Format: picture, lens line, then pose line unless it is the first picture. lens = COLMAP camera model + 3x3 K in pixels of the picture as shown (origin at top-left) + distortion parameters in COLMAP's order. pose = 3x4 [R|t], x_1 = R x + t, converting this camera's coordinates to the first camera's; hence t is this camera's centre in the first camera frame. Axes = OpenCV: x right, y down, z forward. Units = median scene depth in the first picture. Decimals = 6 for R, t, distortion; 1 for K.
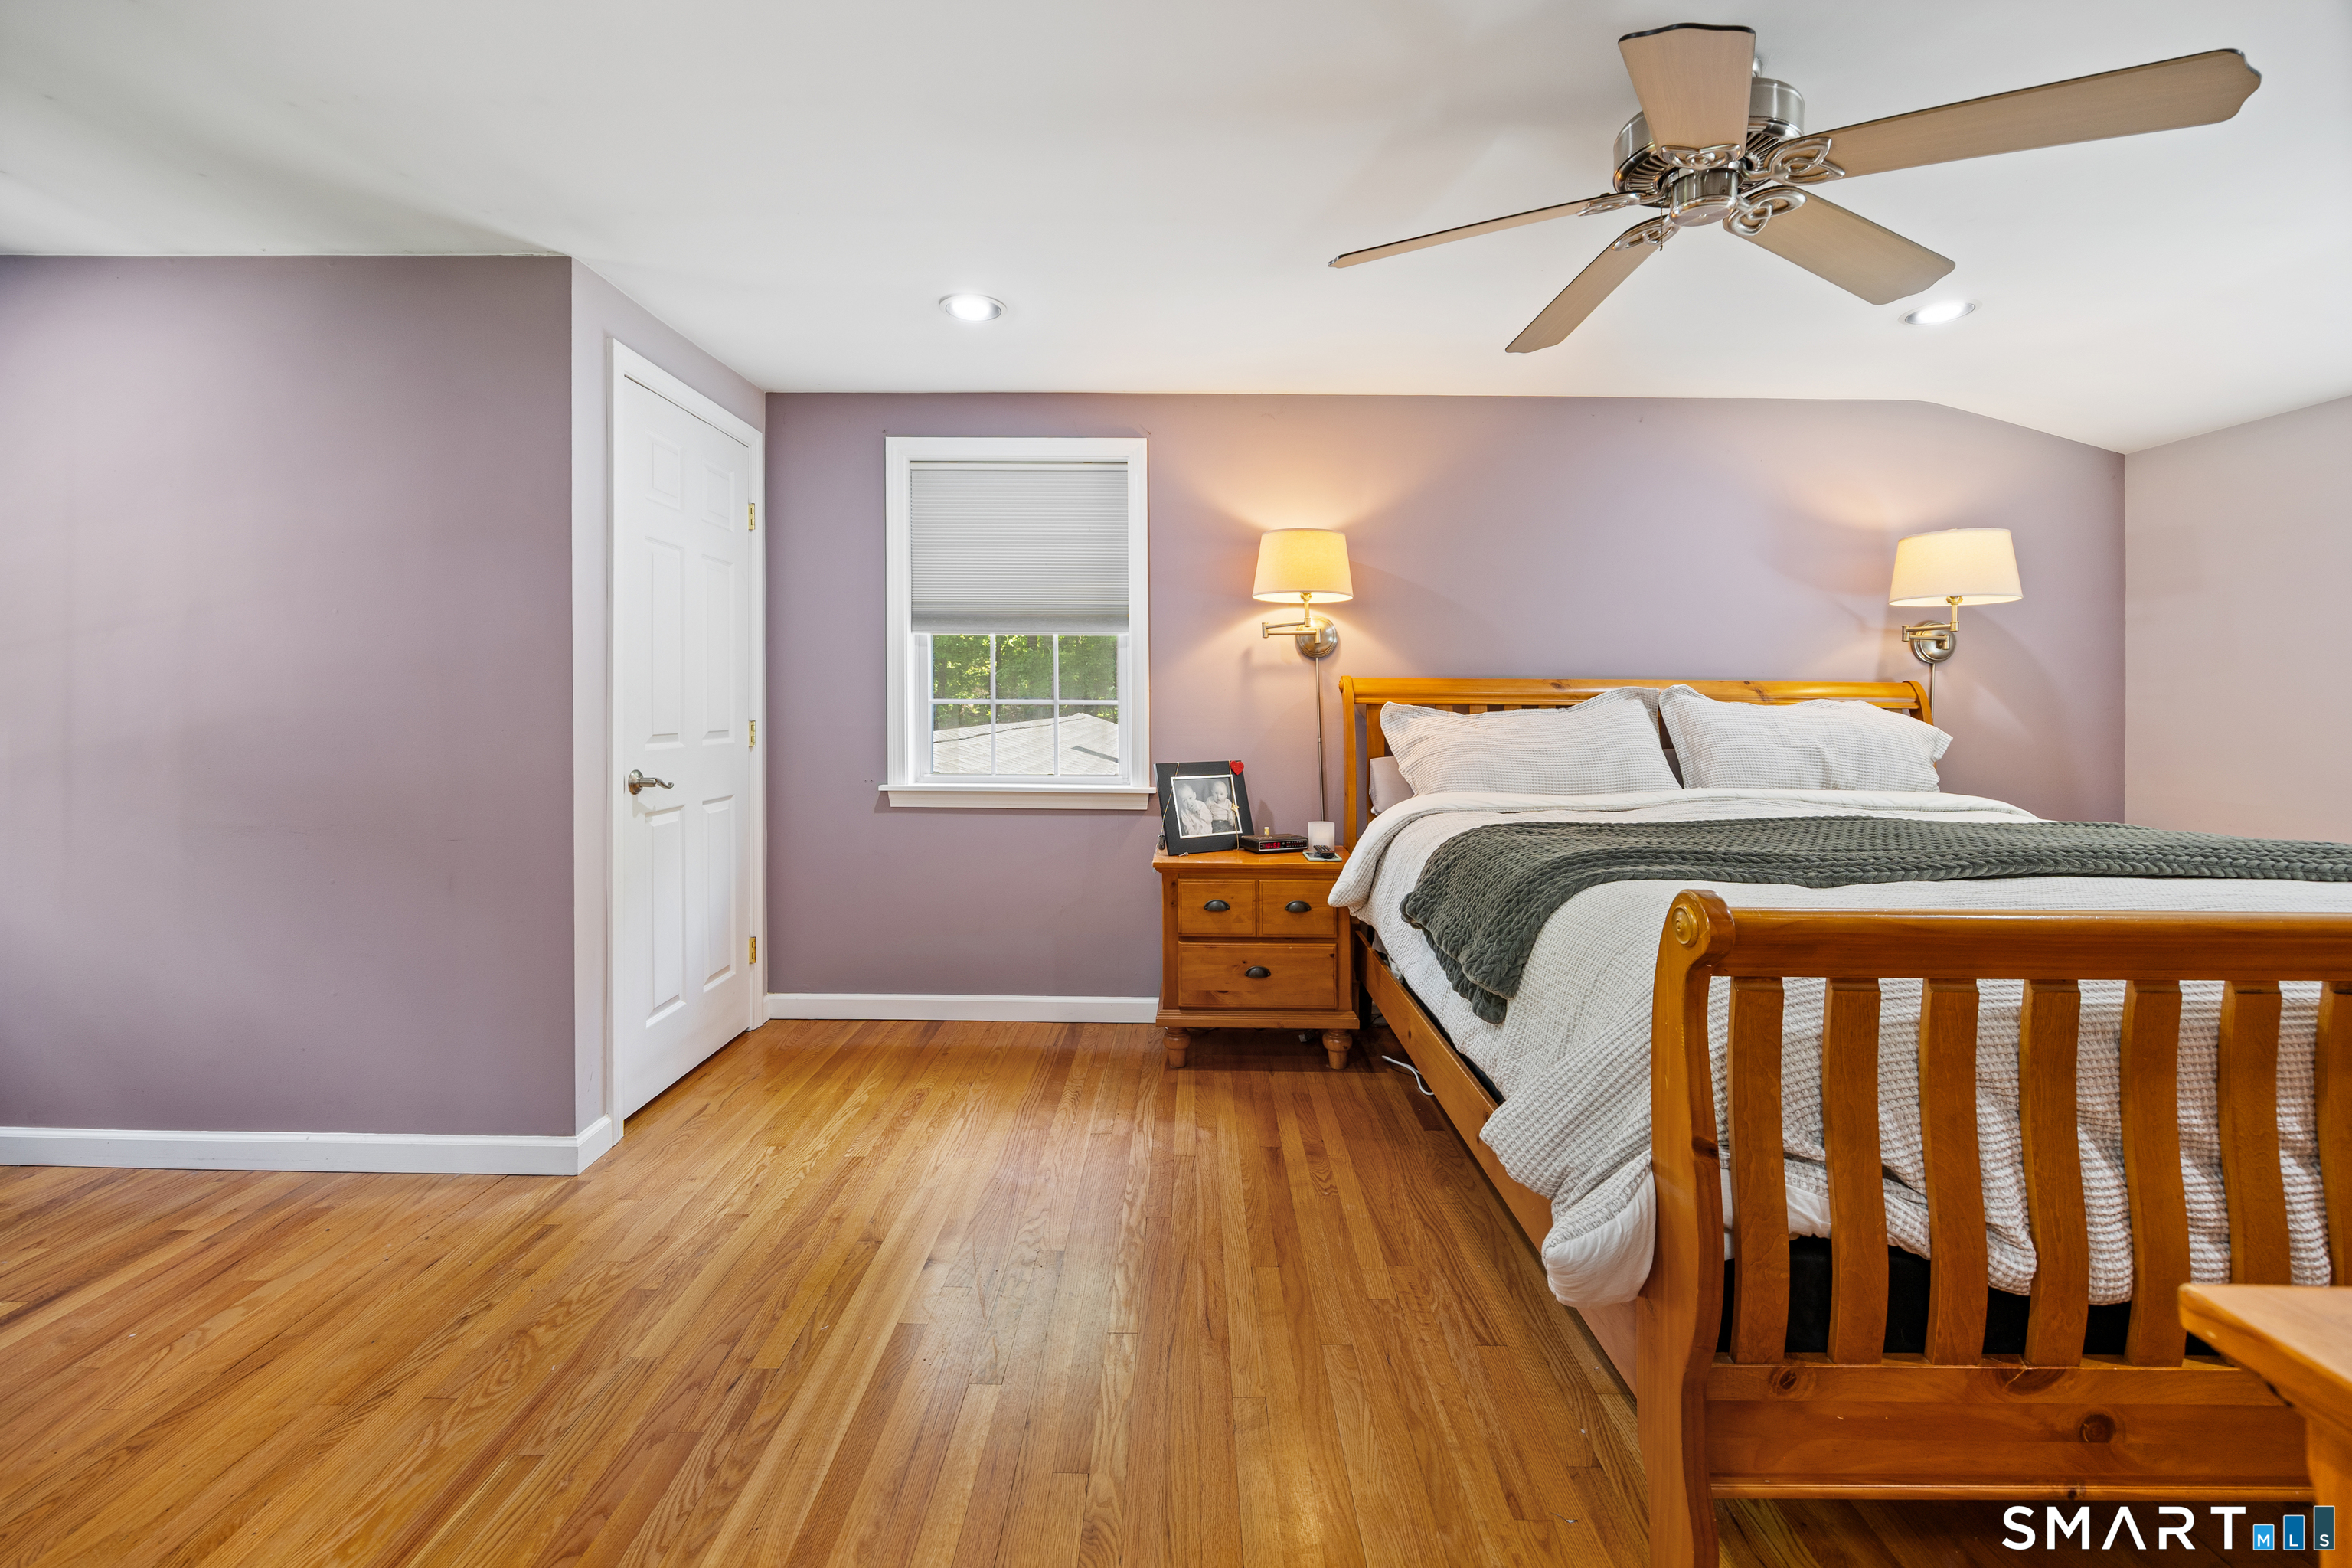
lens RADIAL K [[929.6, 0, 1208.8], [0, 929.6, 711.3], [0, 0, 1]] dist [0.000680, 0.000881]
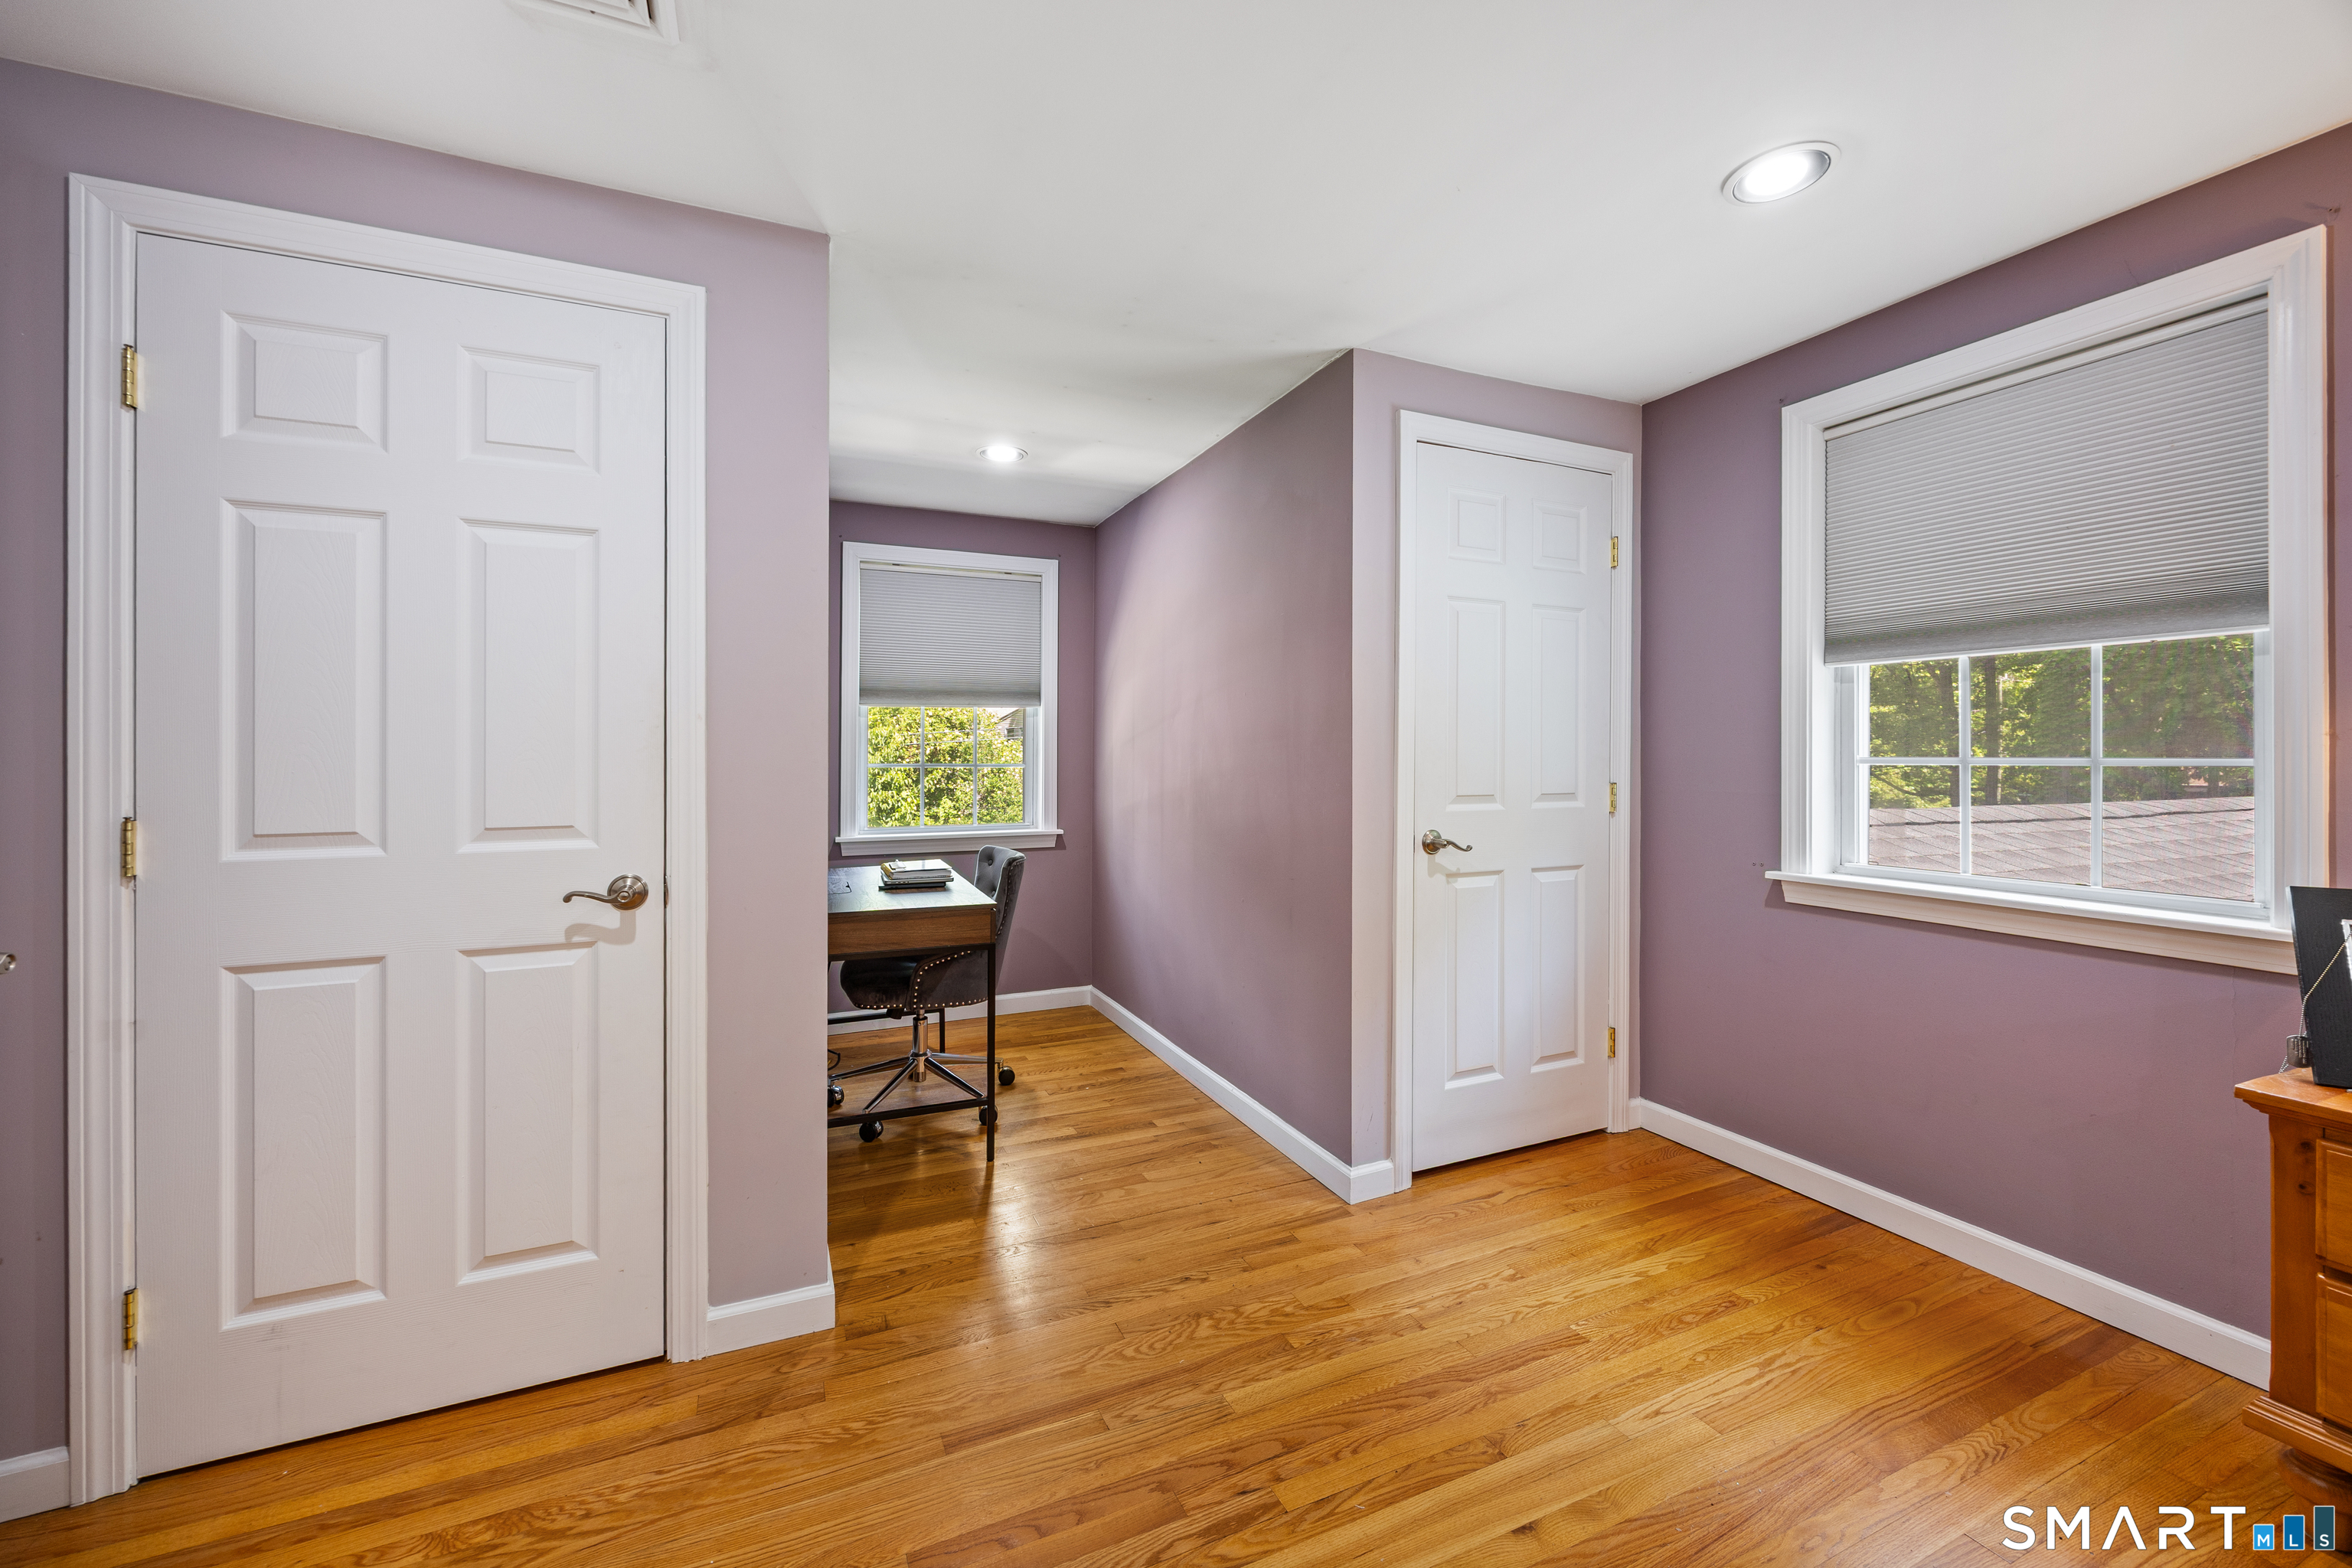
lens RADIAL K [[929.6, 0, 1179.6], [0, 929.6, 771.6], [0, 0, 1]] dist [0.000680, 0.000881]
pose [[0.406490, 0.008936, -0.913611, 0.190660], [-0.006399, 0.999955, 0.006933, -0.005716], [0.913633, 0.003028, 0.406529, 0.337997]]
